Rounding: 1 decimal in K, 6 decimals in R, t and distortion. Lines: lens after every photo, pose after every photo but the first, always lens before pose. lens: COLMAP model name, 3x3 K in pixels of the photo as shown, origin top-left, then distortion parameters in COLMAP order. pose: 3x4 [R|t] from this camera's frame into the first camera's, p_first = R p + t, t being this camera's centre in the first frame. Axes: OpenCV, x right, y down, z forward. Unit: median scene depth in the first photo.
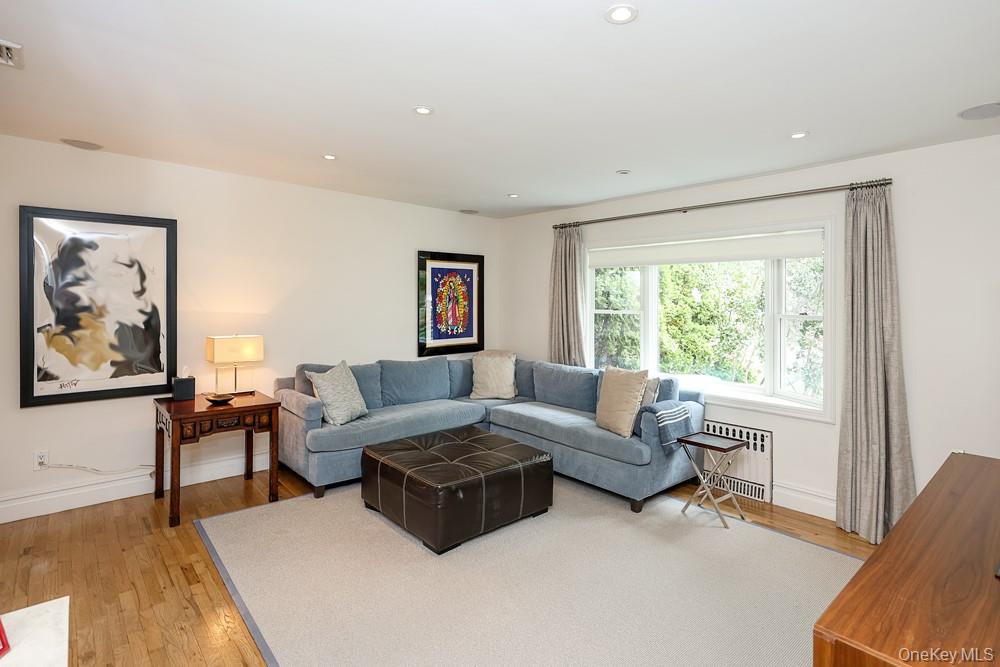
lens RADIAL K [[505.4, 0, 510.3], [0, 505.4, 298.7], [0, 0, 1]] dist [-0.003753, -0.000252]
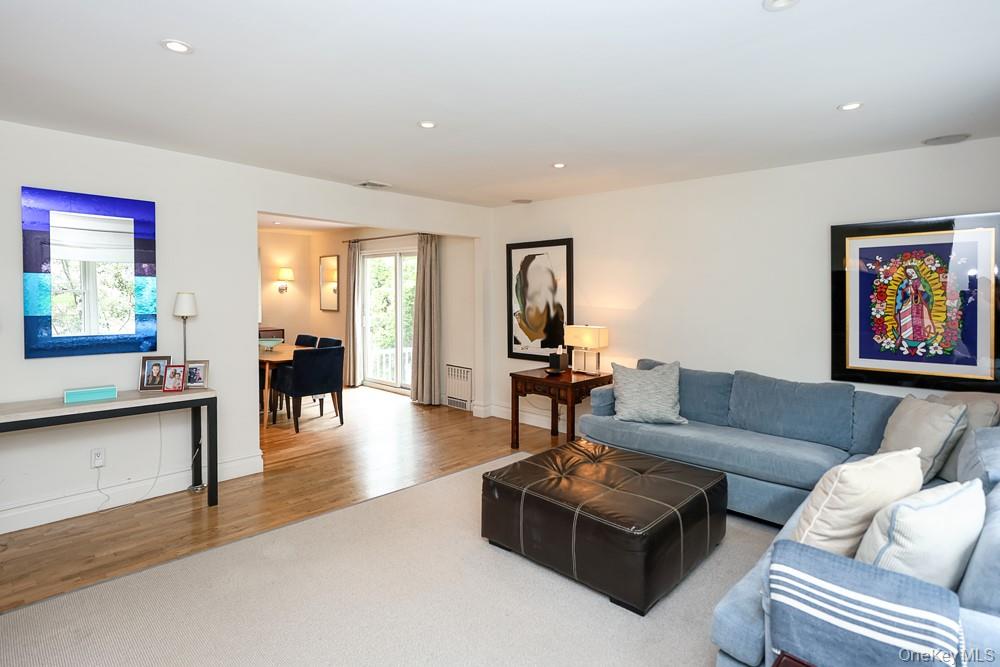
lens RADIAL K [[505.4, 0, 519.3], [0, 505.4, 301.3], [0, 0, 1]] dist [-0.003753, -0.000252]
pose [[0.078035, 0.008604, -0.996913, 0.460534], [0.001753, 0.999960, 0.008768, 0.000902], [0.996949, -0.002432, 0.078017, 0.504434]]
